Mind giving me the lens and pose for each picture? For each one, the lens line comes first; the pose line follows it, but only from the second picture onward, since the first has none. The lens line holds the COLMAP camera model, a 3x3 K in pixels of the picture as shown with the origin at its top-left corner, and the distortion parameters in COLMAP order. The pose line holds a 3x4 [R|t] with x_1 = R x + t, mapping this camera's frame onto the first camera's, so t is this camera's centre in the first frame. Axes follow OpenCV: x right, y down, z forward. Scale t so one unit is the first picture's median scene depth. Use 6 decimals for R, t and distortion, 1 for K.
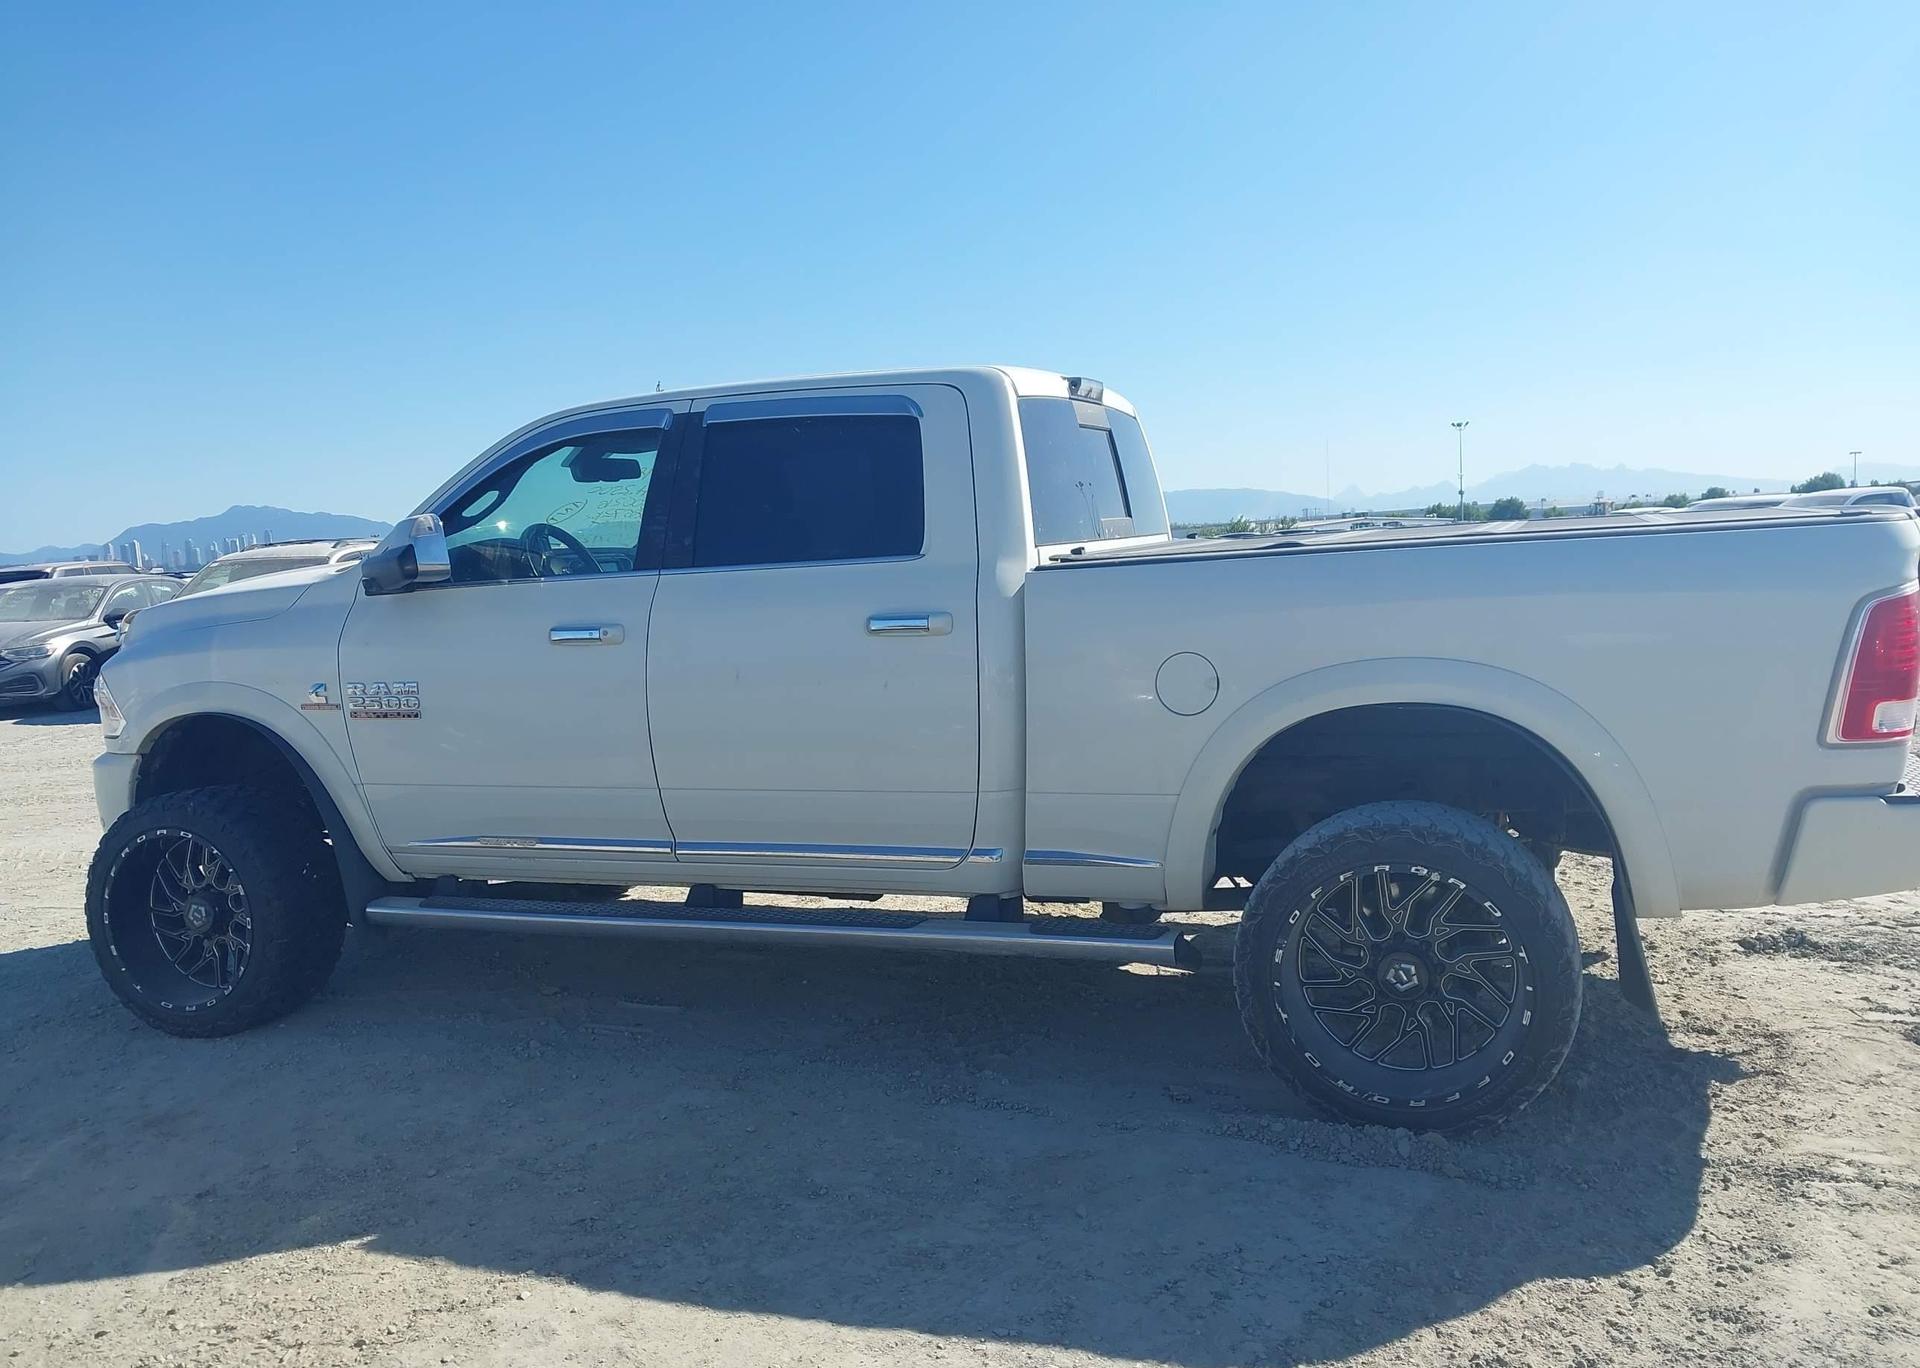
lens RADIAL K [[1515.2, 0, 966.8], [0, 1515.2, 673.0], [0, 0, 1]] dist [0.066920, -0.098850]
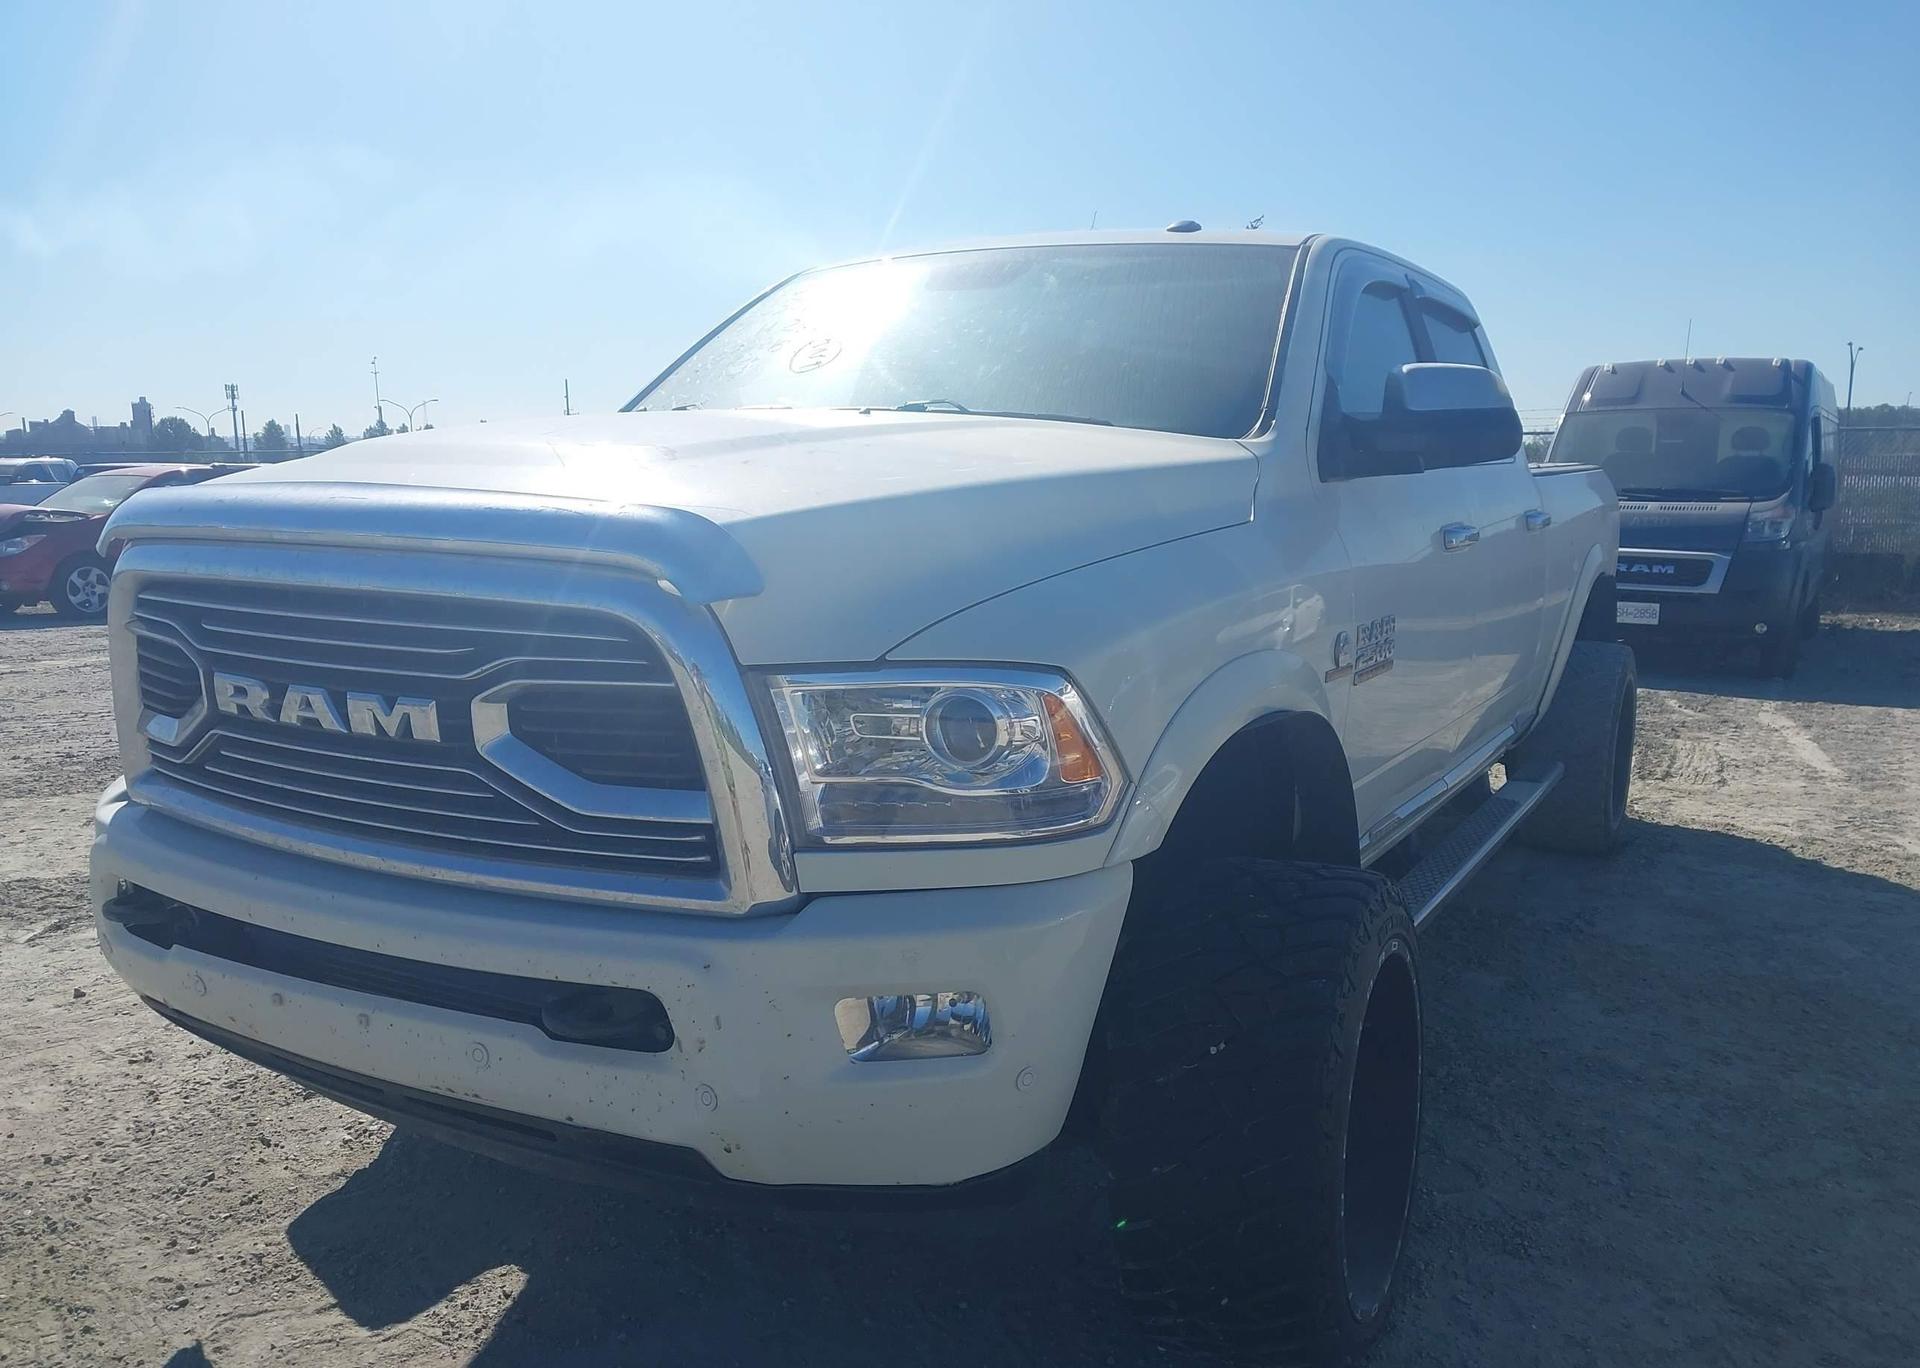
lens RADIAL K [[1515.2, 0, 971.3], [0, 1515.2, 683.6], [0, 0, 1]] dist [0.066920, -0.098850]
pose [[0.152515, -0.094044, 0.983817, -1.165174], [0.074793, 0.993706, 0.083395, -0.037201], [-0.985467, 0.060864, 0.158589, 1.203590]]
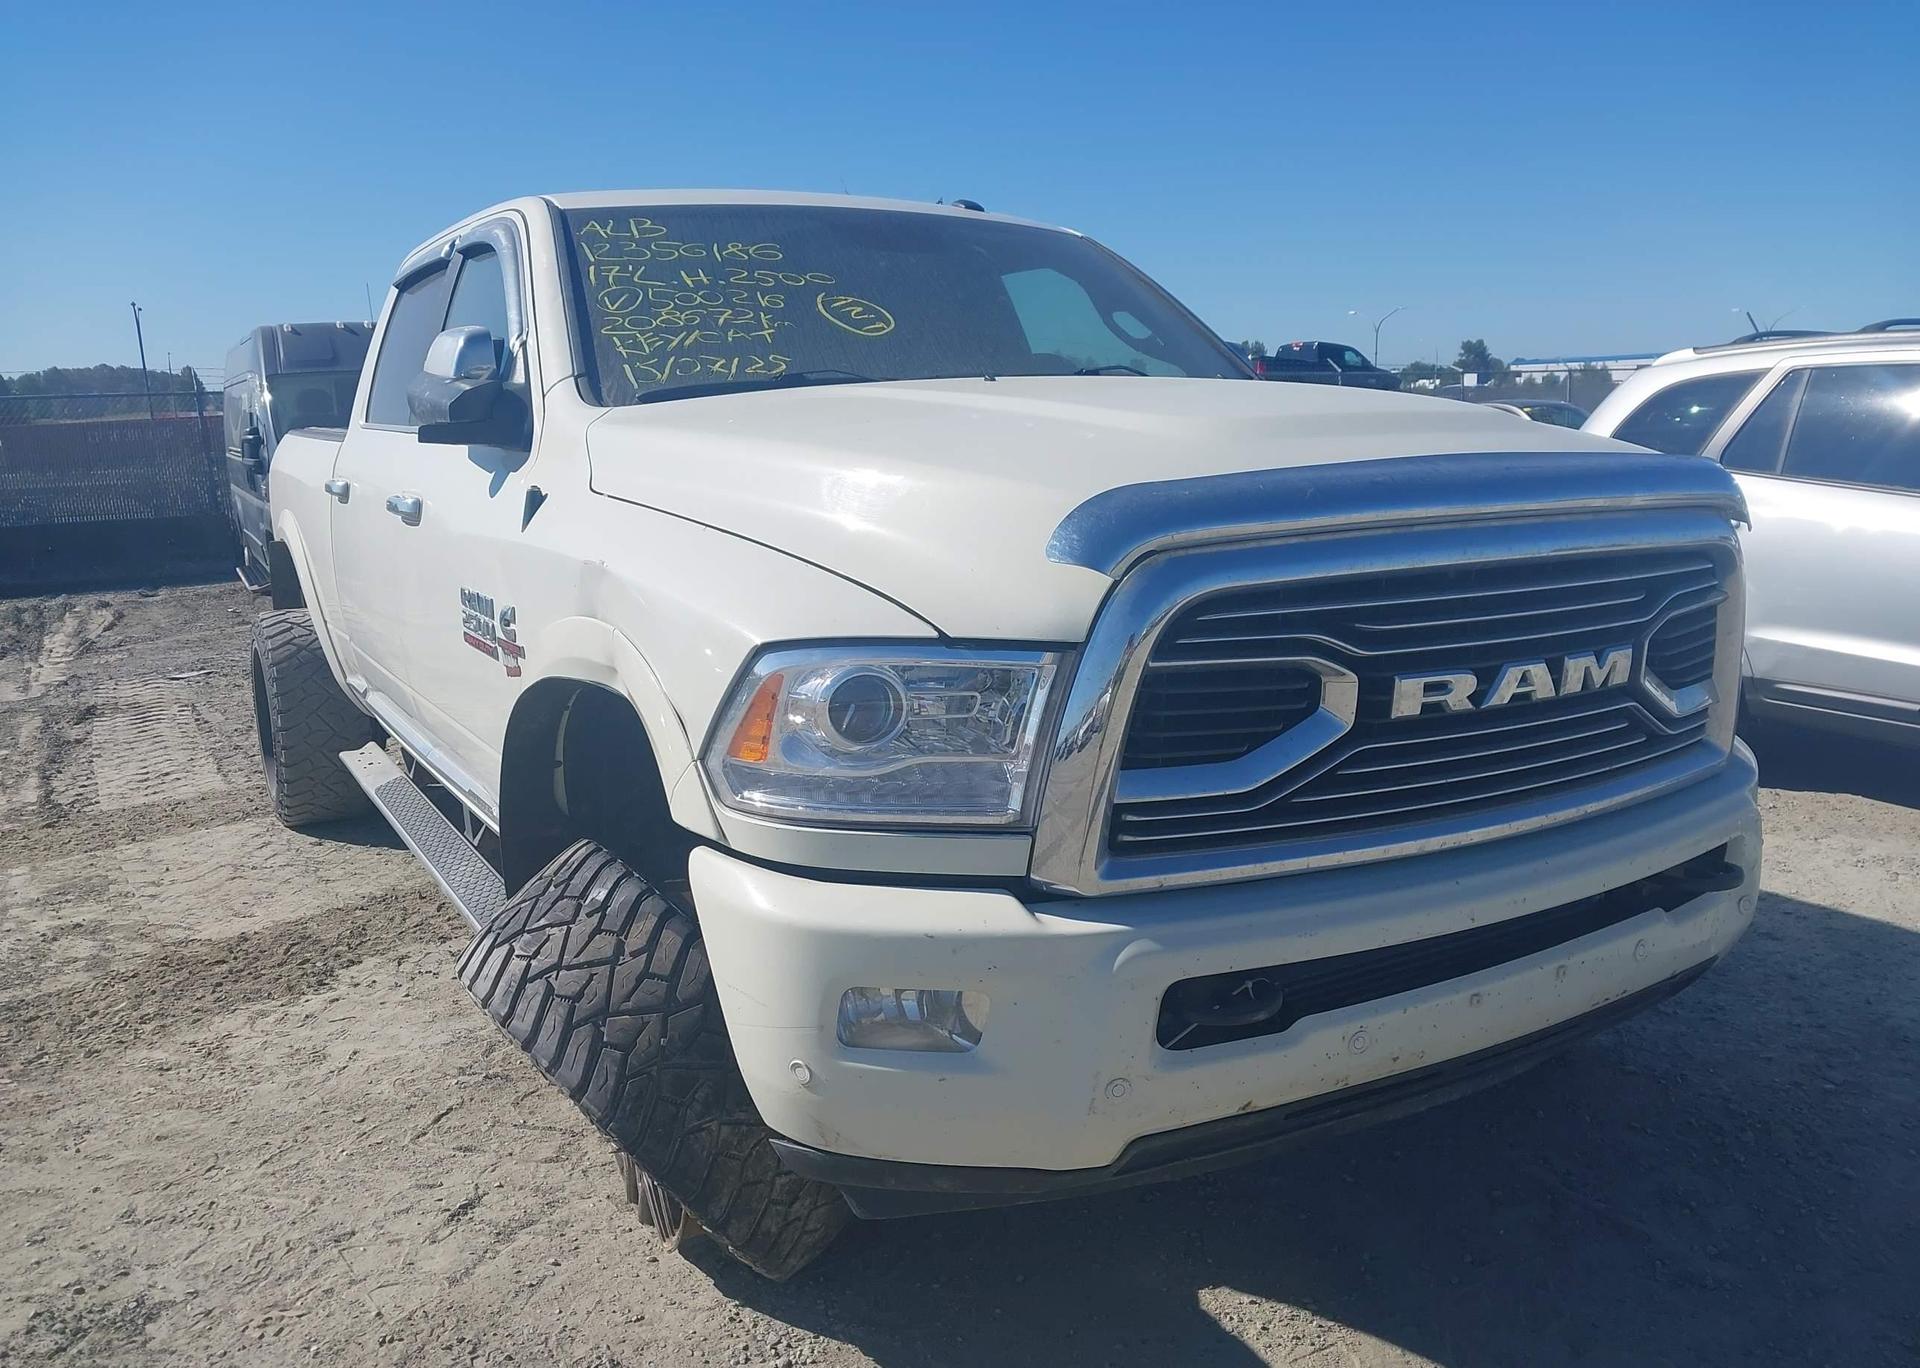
lens RADIAL K [[1515.2, 0, 976.2], [0, 1515.2, 691.9], [0, 0, 1]] dist [0.066920, -0.098850]
pose [[-0.780199, -0.050750, 0.623469, -0.881714], [0.112948, 0.968892, 0.220208, -0.127325], [-0.615249, 0.242226, -0.750197, 1.960052]]
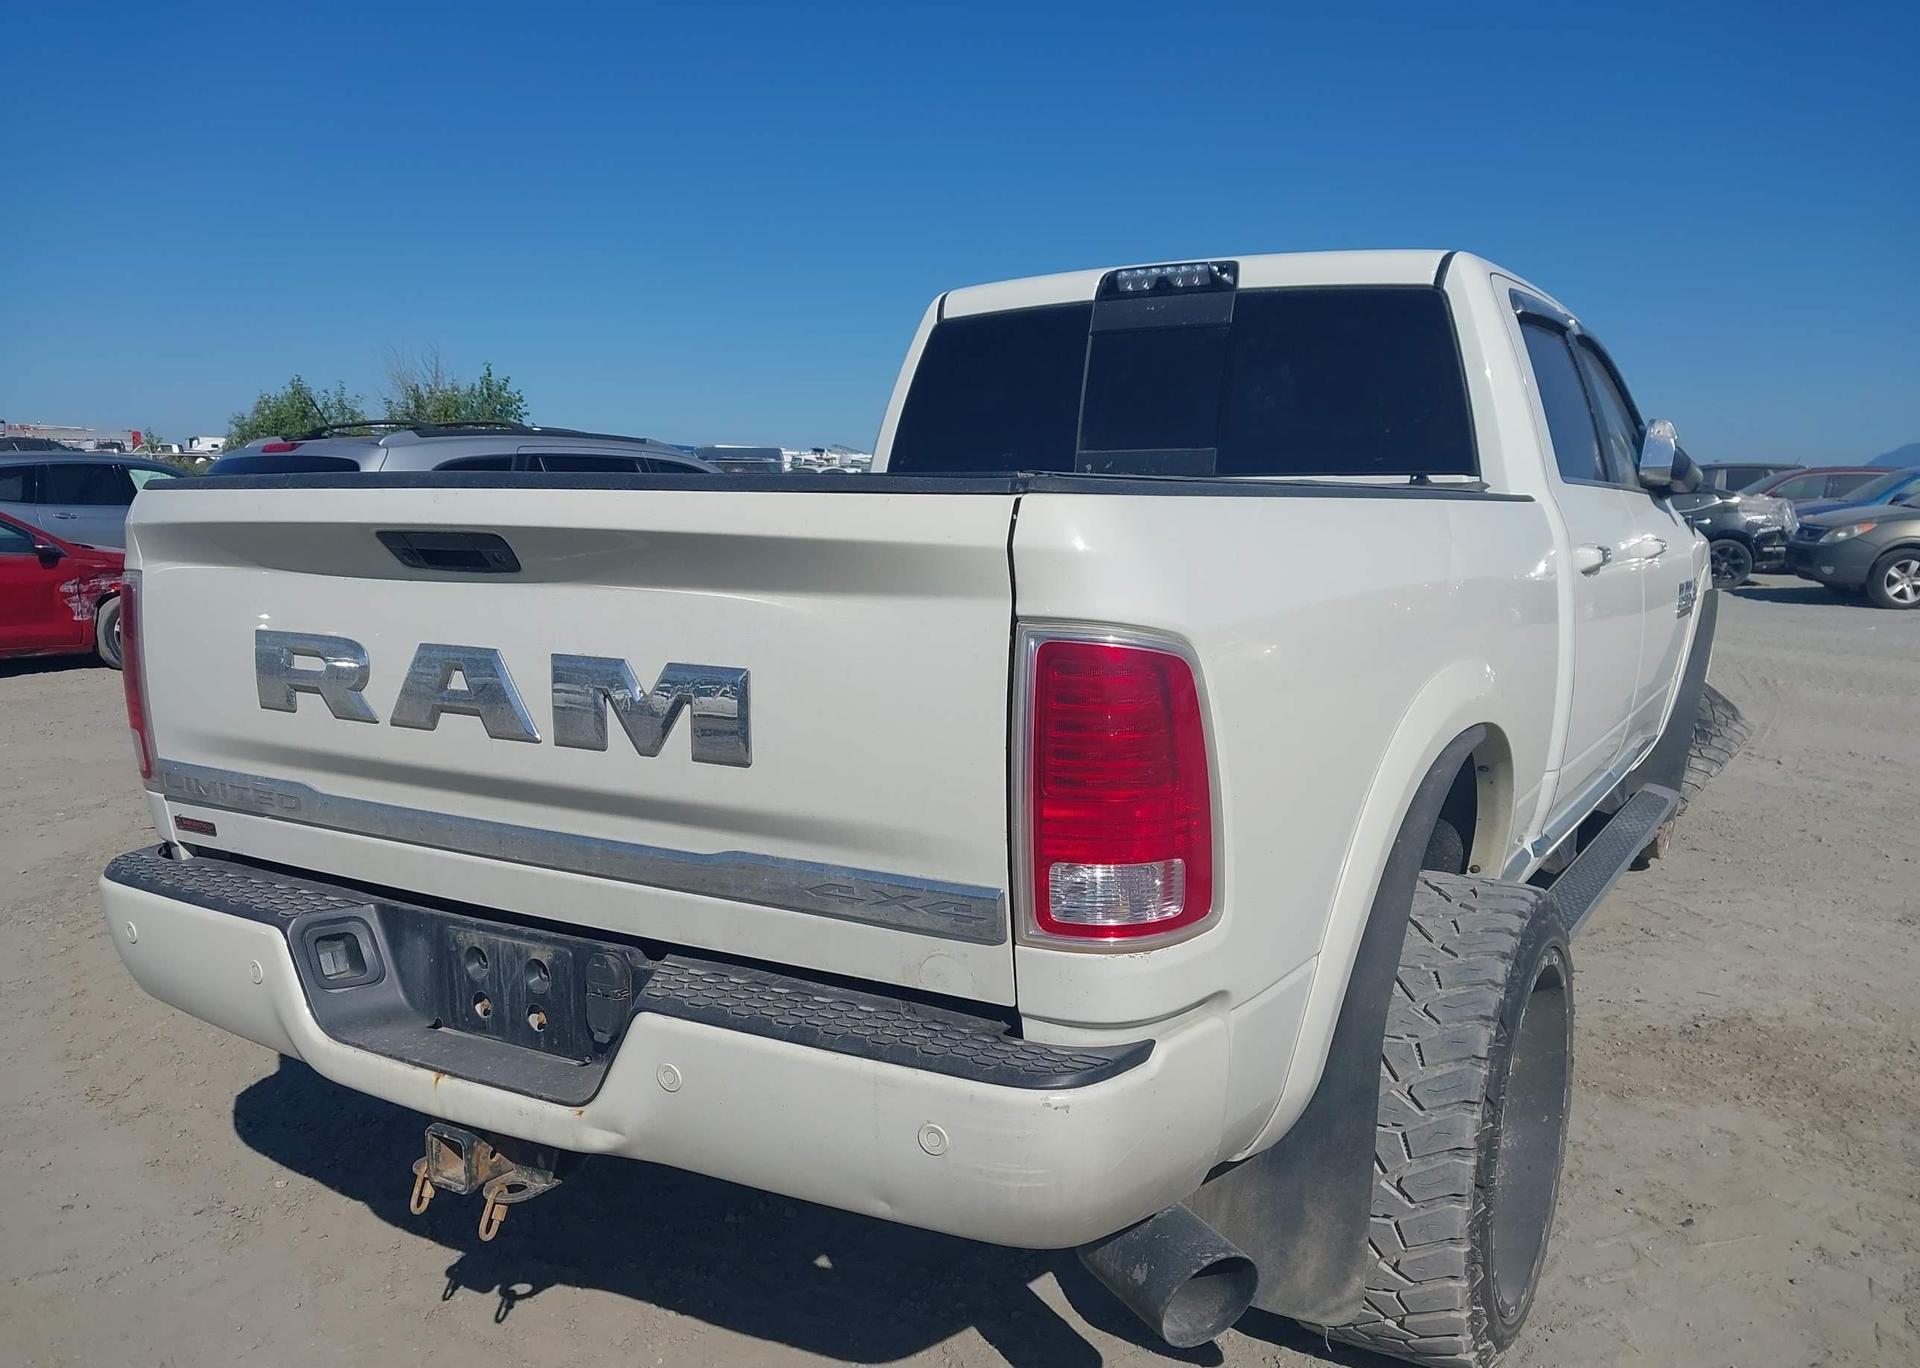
lens RADIAL K [[1515.2, 0, 965.9], [0, 1515.2, 680.5], [0, 0, 1]] dist [0.066920, -0.098850]
pose [[-0.181405, 0.175438, -0.967633, 1.011328], [-0.085602, 0.977407, 0.193258, -0.149104], [0.979676, 0.117890, -0.162288, 1.214181]]
